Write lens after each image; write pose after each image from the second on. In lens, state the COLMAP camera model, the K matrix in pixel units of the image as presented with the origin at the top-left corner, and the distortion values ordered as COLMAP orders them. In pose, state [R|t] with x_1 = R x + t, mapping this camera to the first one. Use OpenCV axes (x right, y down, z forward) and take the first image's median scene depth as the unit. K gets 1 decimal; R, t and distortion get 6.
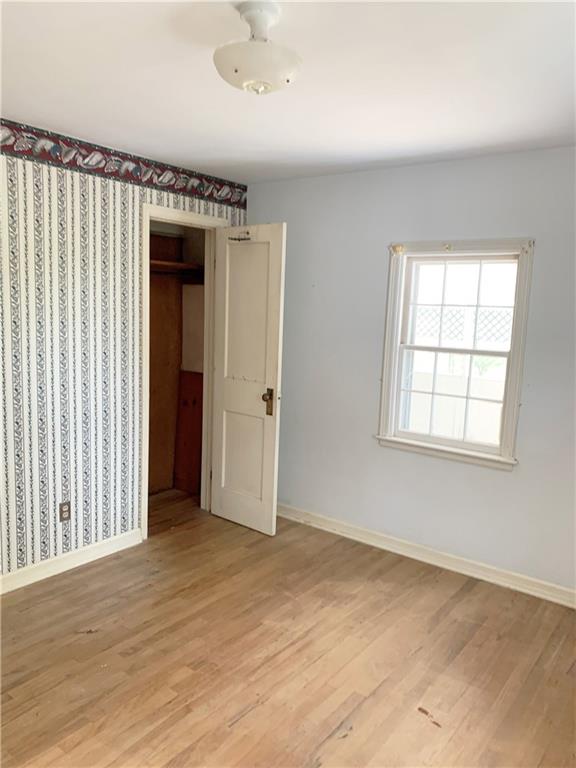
lens RADIAL K [[597.2, 0, 286.1], [0, 597.2, 384.0], [0, 0, 1]] dist [0.048475, -0.010284]
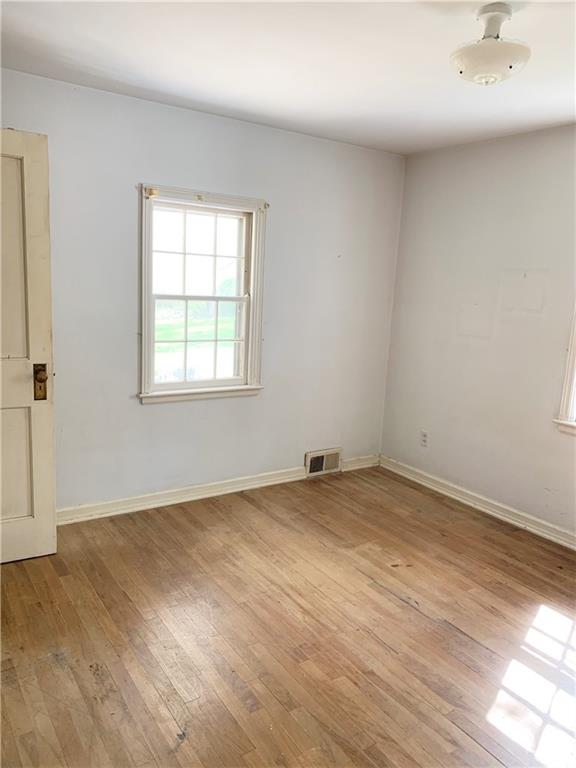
lens RADIAL K [[597.2, 0, 286.1], [0, 597.2, 384.0], [0, 0, 1]] dist [0.048475, -0.010284]
pose [[0.316976, -0.196827, 0.927785, -0.718547], [0.080498, 0.980282, 0.180462, -0.090015], [-0.945011, 0.017483, 0.326570, 0.542271]]
